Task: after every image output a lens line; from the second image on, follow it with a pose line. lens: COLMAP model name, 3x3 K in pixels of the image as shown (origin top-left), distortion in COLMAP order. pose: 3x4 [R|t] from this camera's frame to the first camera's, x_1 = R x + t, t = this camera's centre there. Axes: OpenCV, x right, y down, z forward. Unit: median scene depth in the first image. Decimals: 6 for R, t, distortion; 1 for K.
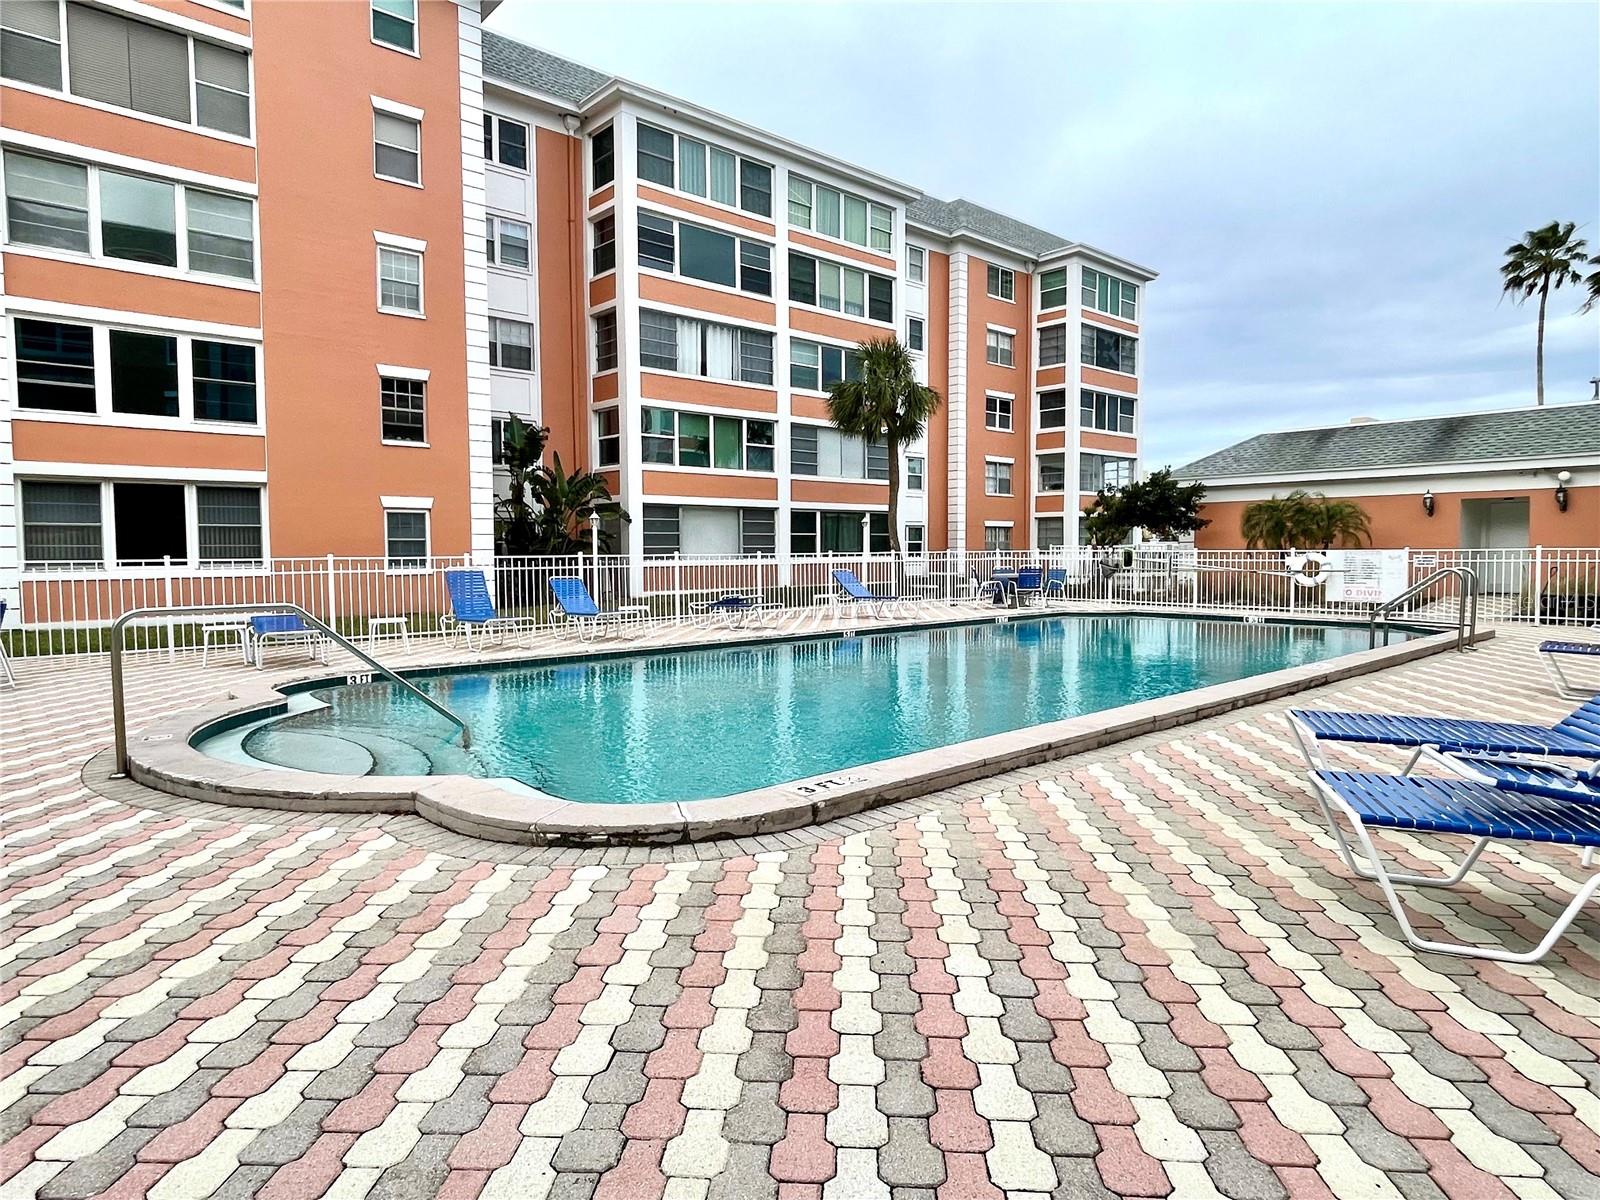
lens RADIAL K [[932.0, 0, 804.9], [0, 932.0, 608.2], [0, 0, 1]] dist [-0.008444, 0.005713]
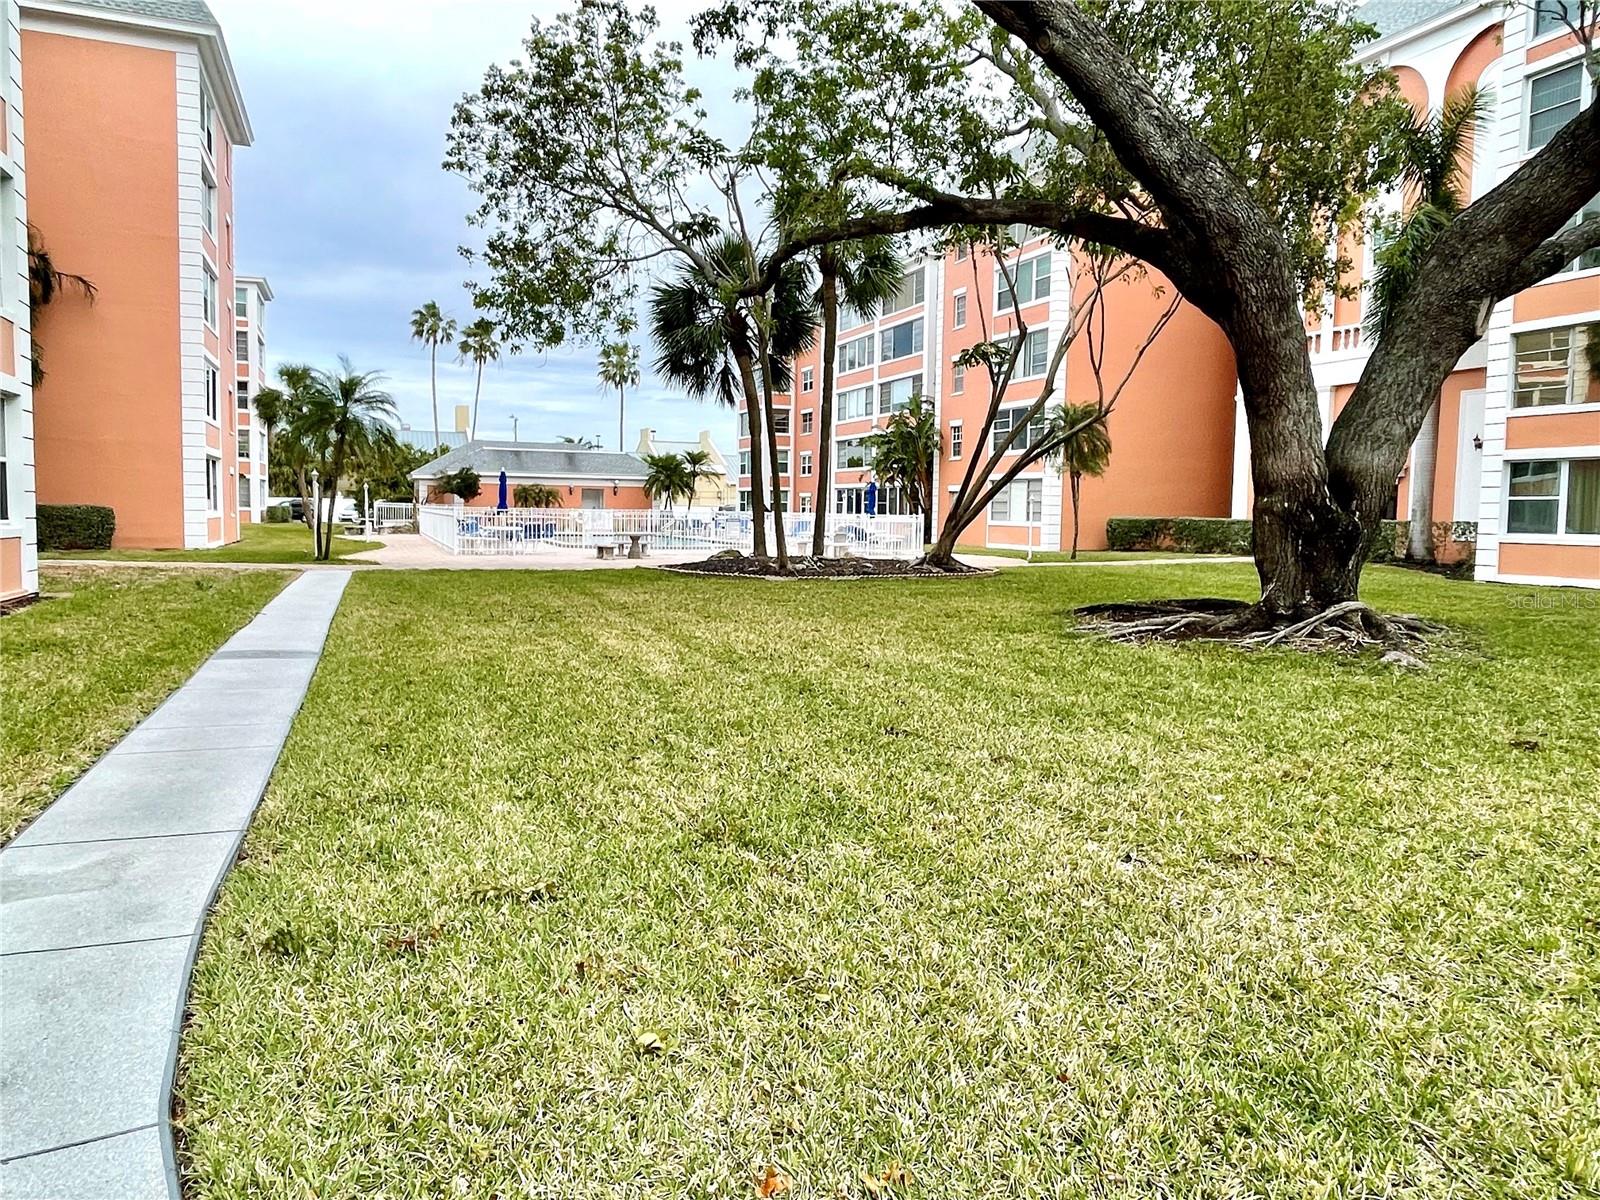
lens RADIAL K [[1101.8, 0, 795.7], [0, 1101.8, 598.2], [0, 0, 1]] dist [-0.006776, -0.001302]
pose [[0.354281, -0.059760, 0.933228, -0.983911], [0.038459, 0.998043, 0.049310, 0.026107], [-0.934348, 0.018421, 0.355885, -0.292497]]
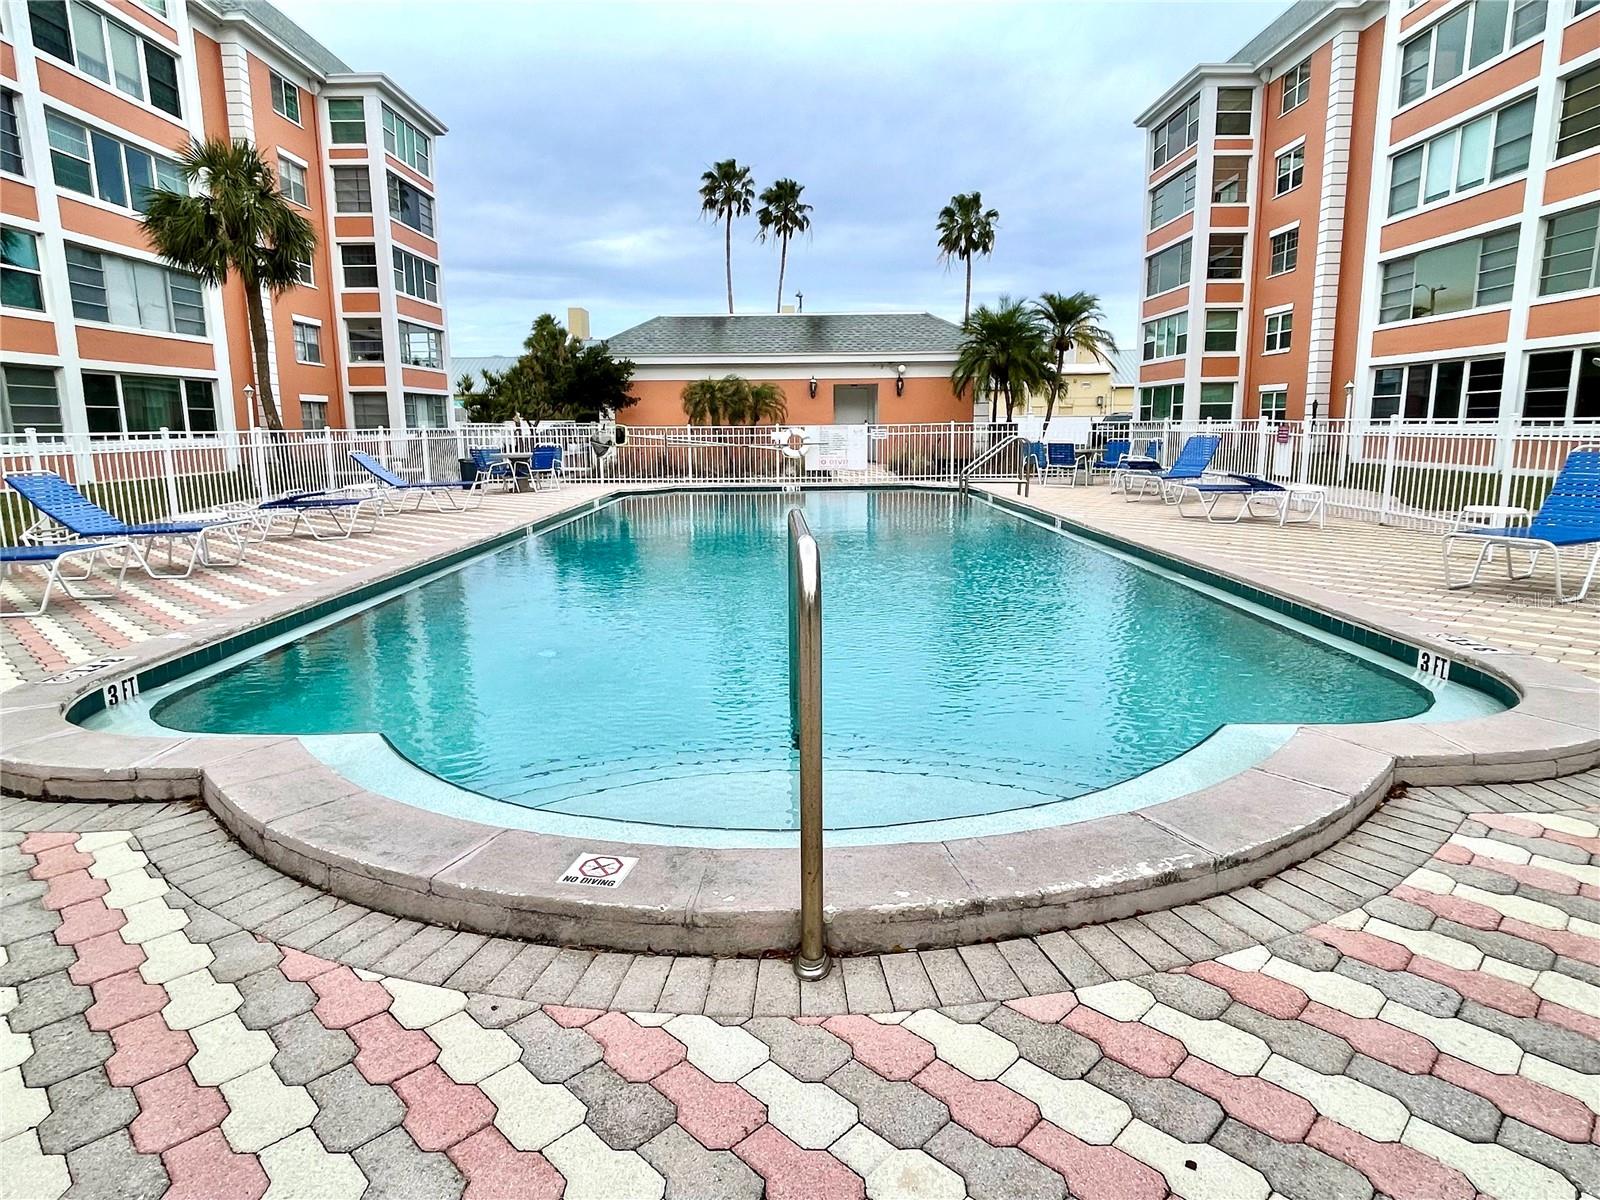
lens RADIAL K [[932.0, 0, 797.9], [0, 932.0, 590.3], [0, 0, 1]] dist [-0.008444, 0.005713]
pose [[0.668900, -0.129424, 0.731999, -0.147810], [0.050980, 0.990395, 0.128525, -0.004330], [-0.741602, -0.048654, 0.669073, 0.107611]]
